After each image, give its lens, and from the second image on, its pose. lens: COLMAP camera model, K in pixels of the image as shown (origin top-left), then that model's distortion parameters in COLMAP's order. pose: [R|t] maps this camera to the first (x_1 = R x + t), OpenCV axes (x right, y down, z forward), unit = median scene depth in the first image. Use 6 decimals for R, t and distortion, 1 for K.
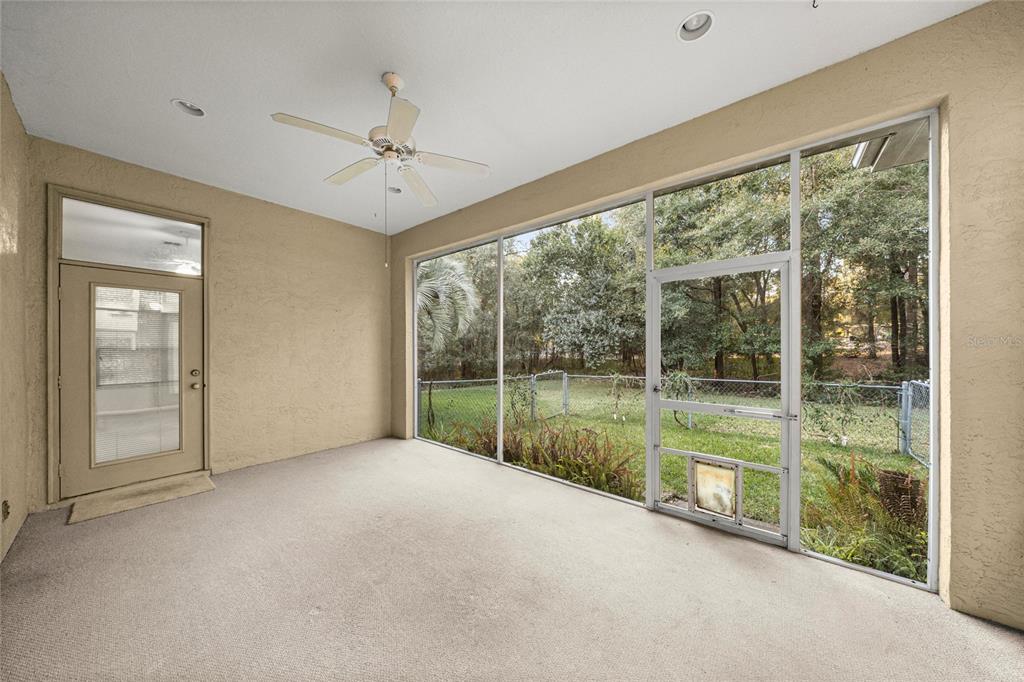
lens RADIAL K [[326.5, 0, 510.5], [0, 326.5, 344.4], [0, 0, 1]] dist [-0.001523, -0.000055]
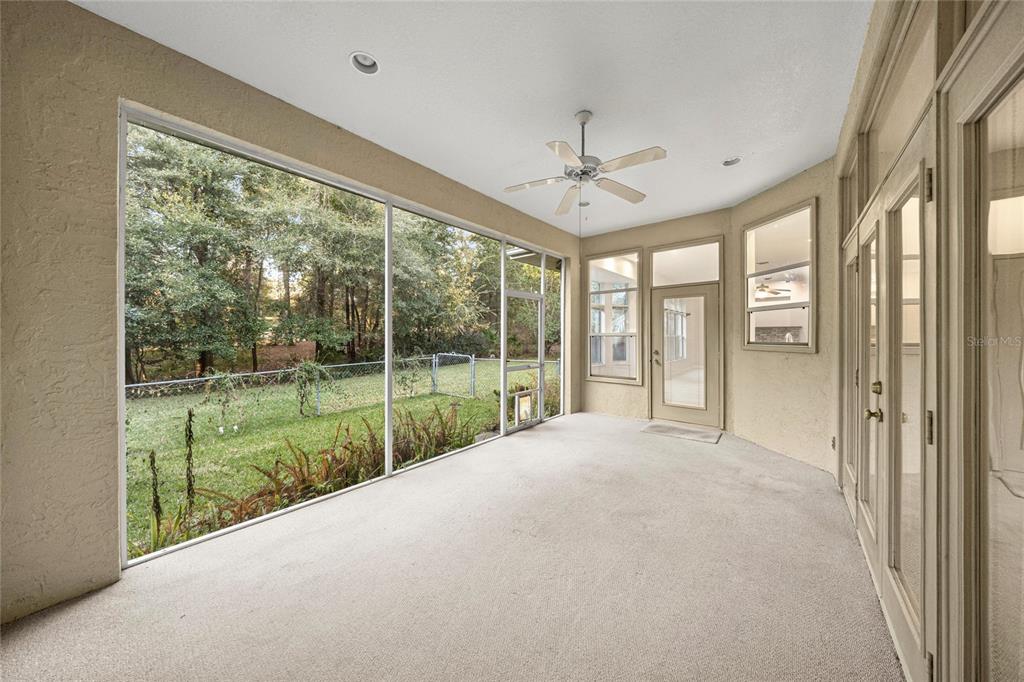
lens RADIAL K [[326.5, 0, 510.5], [0, 326.5, 338.3], [0, 0, 1]] dist [-0.001523, -0.000055]
pose [[0.014636, -0.004571, 0.999882, -0.963634], [-0.003749, 0.999982, 0.004626, 0.013617], [-0.999886, -0.003817, 0.014618, 0.773468]]
